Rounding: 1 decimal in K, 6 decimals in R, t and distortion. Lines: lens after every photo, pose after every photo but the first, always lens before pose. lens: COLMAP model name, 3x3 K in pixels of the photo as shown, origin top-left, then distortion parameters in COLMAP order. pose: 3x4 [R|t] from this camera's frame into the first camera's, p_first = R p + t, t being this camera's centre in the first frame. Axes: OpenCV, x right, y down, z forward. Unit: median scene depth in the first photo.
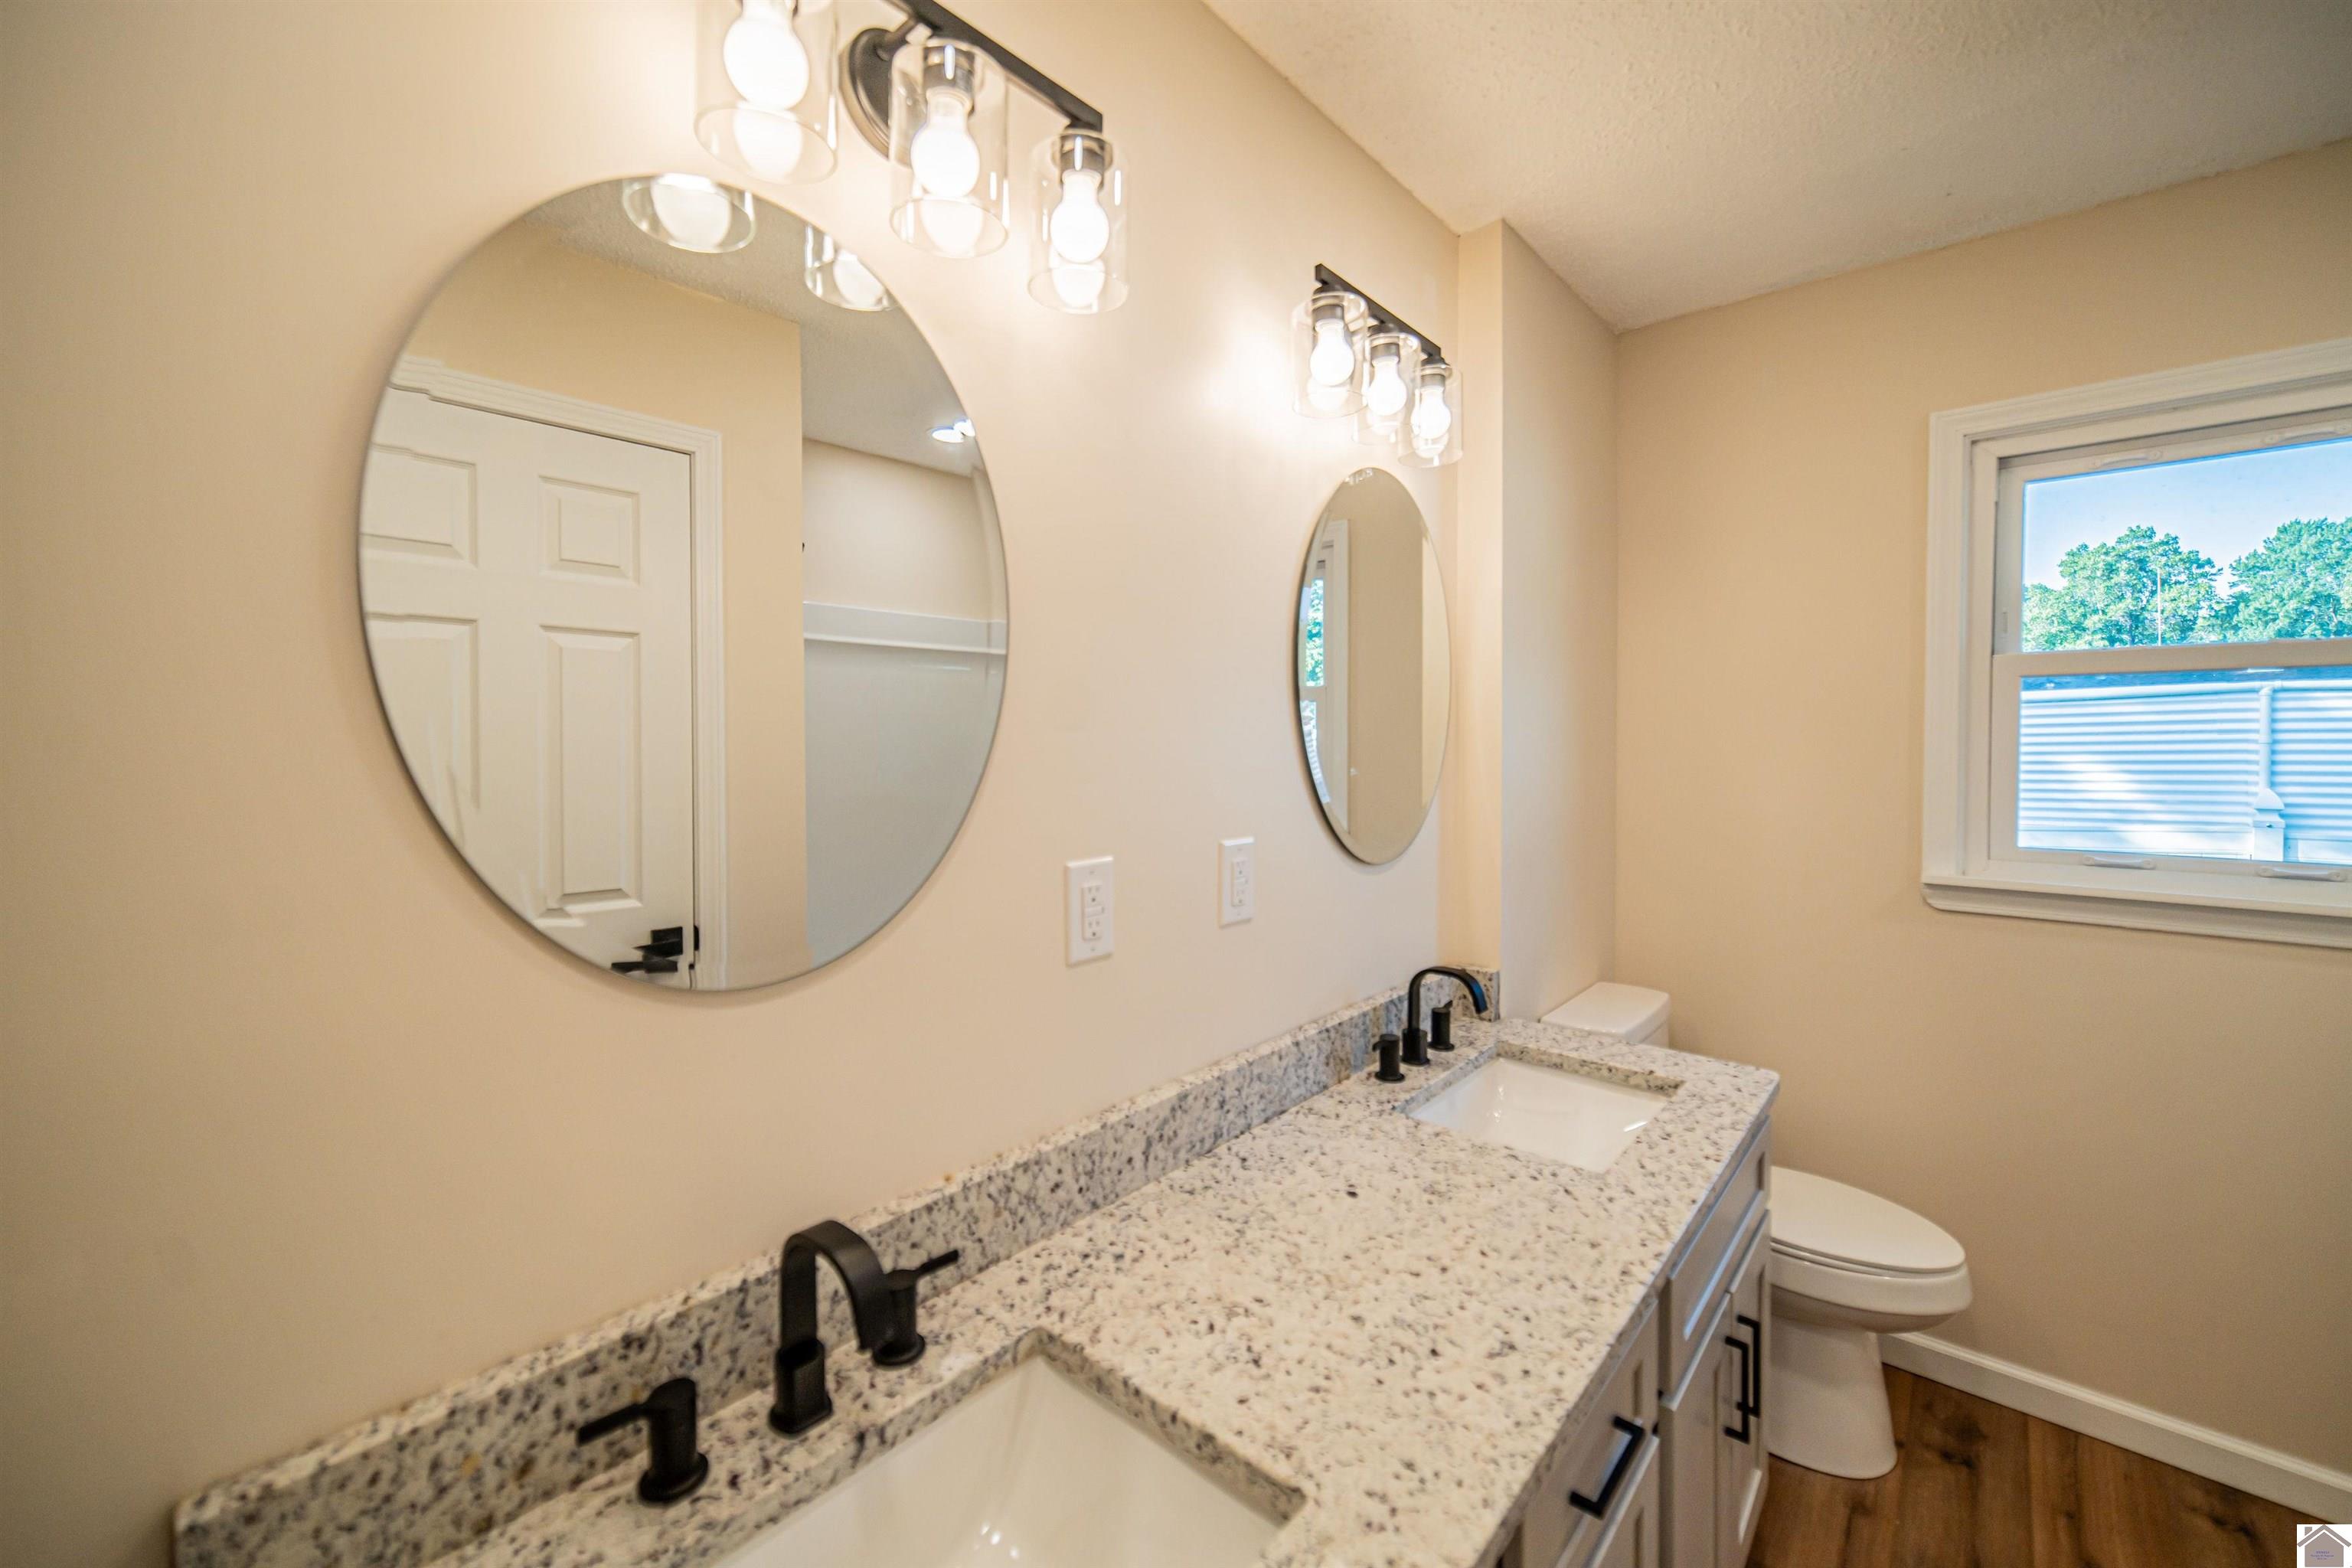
lens RADIAL K [[907.0, 0, 1174.7], [0, 907.0, 764.8], [0, 0, 1]] dist [-0.000723, 0.000193]
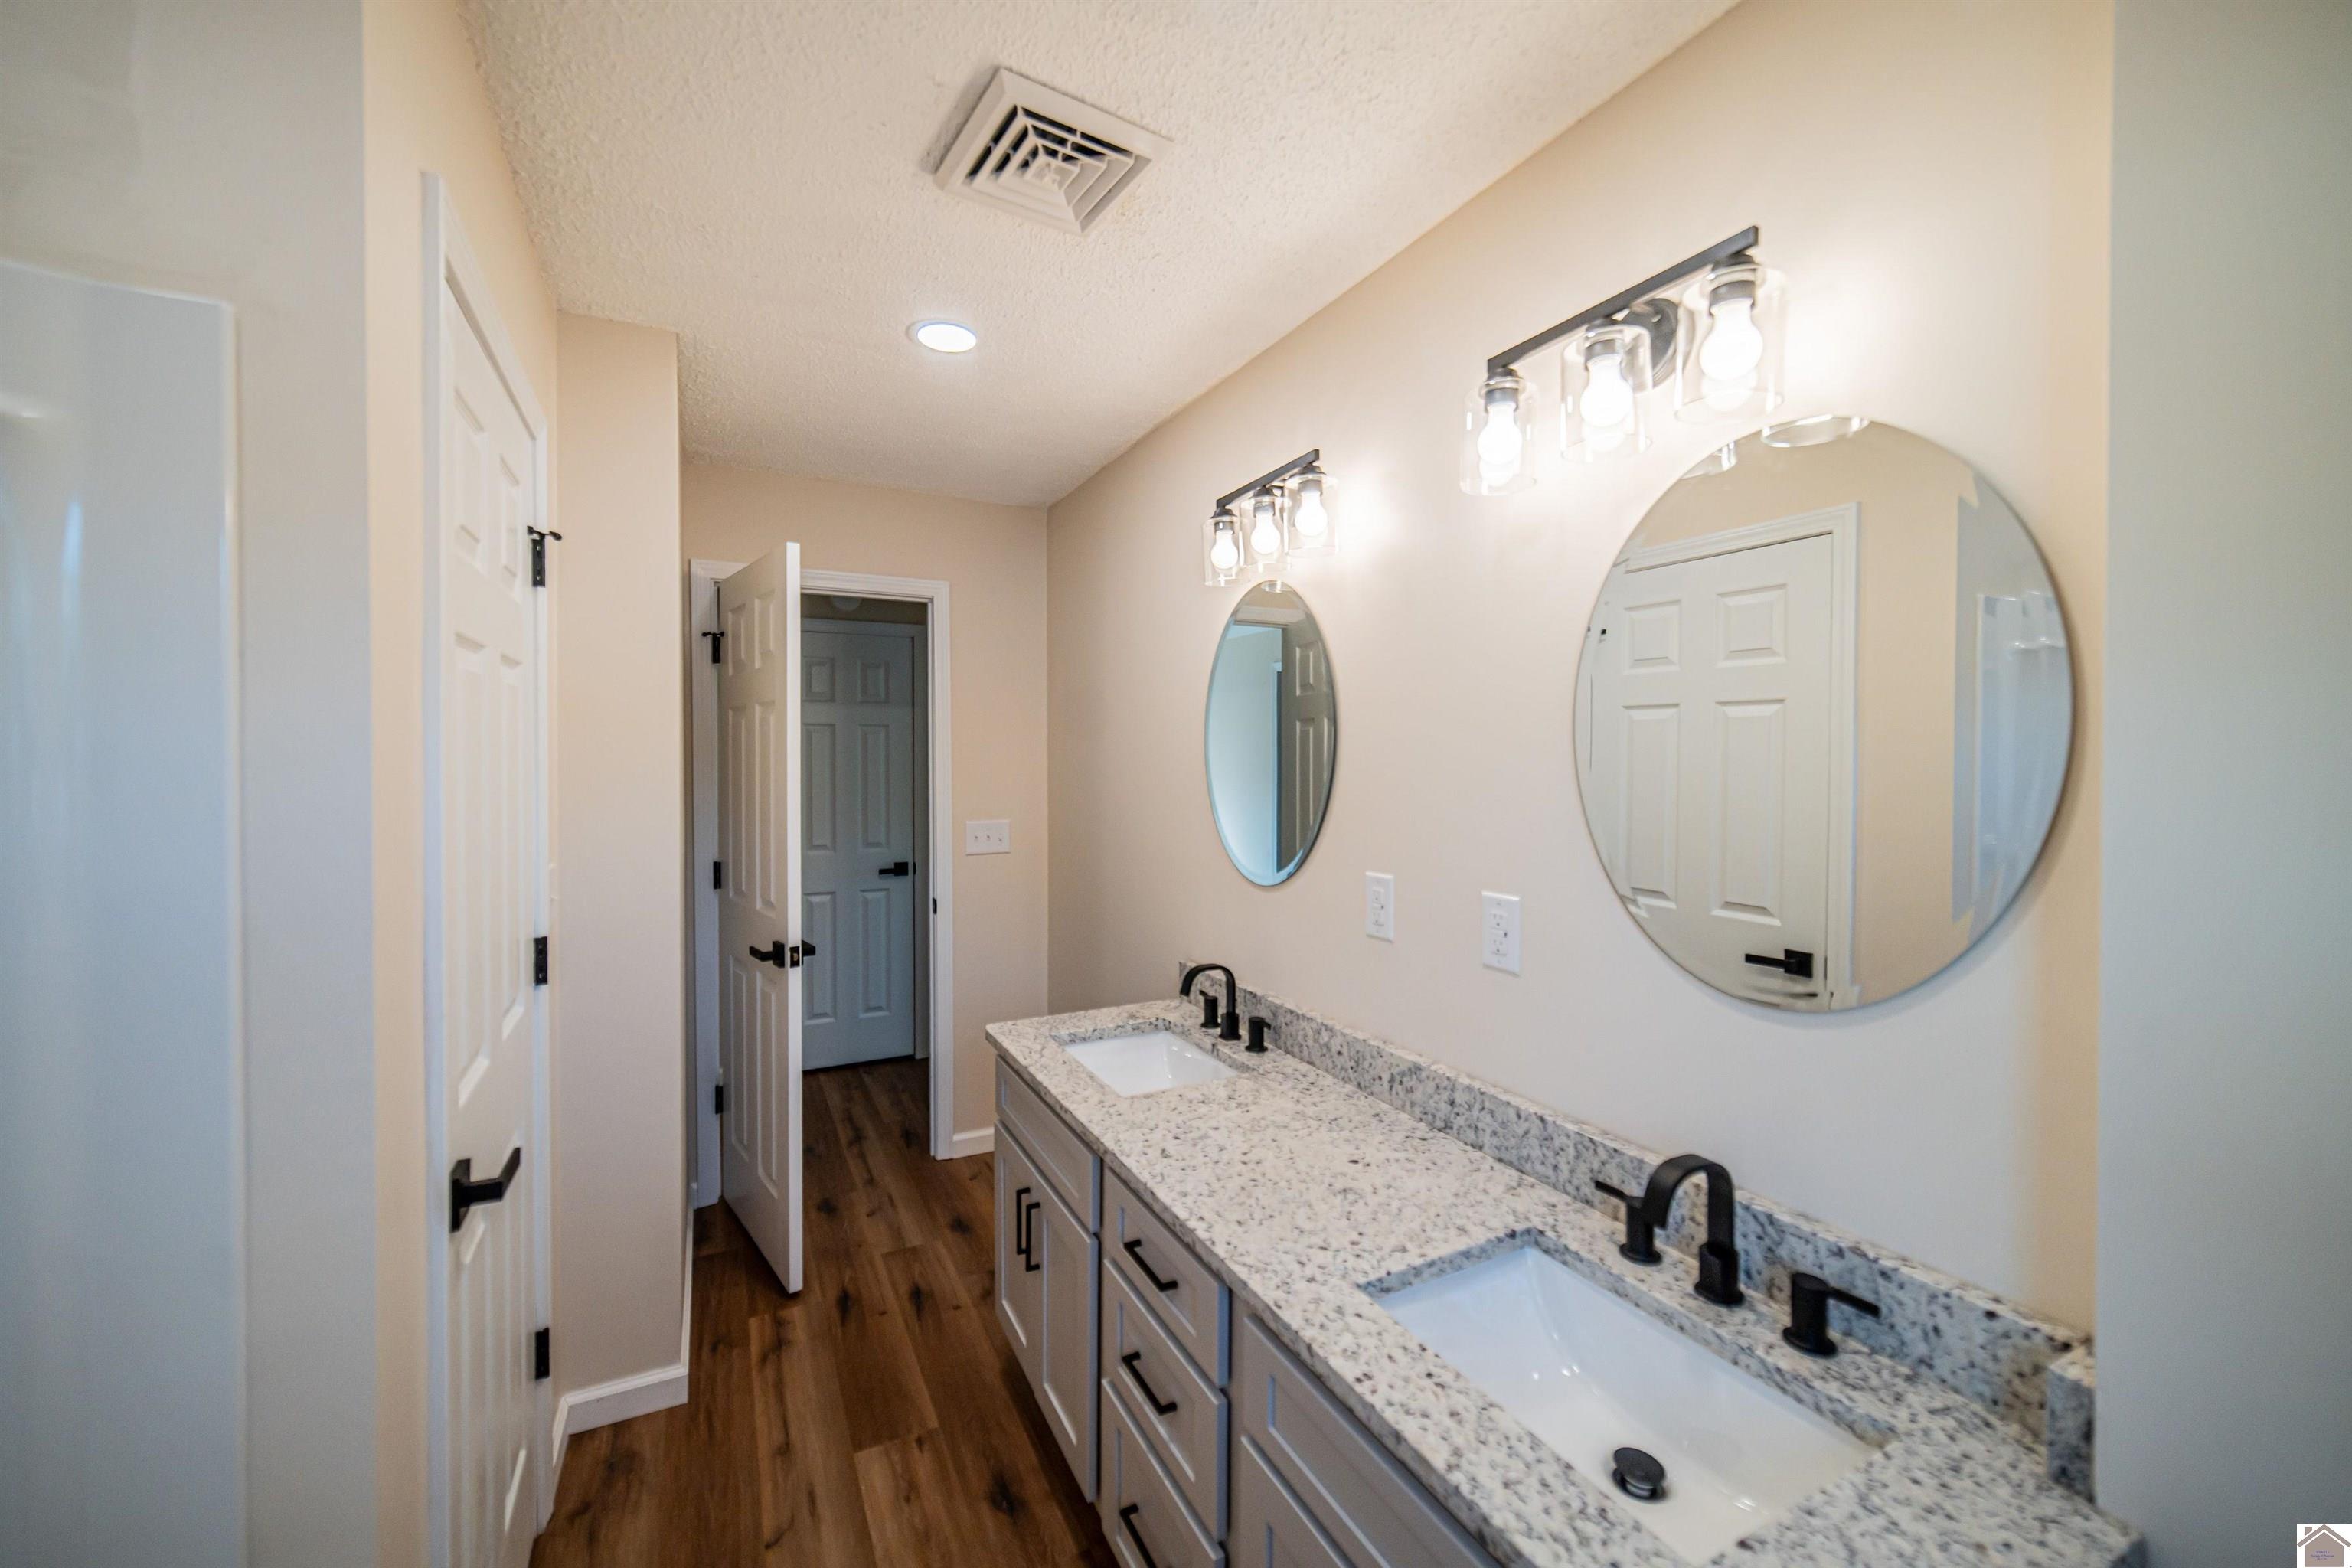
lens RADIAL K [[907.0, 0, 1178.9], [0, 907.0, 771.1], [0, 0, 1]] dist [-0.000723, 0.000193]
pose [[-0.346927, 0.014338, -0.937782, 1.410366], [-0.029068, 0.999238, 0.026031, -0.098082], [0.937441, 0.036291, -0.346246, 1.140891]]
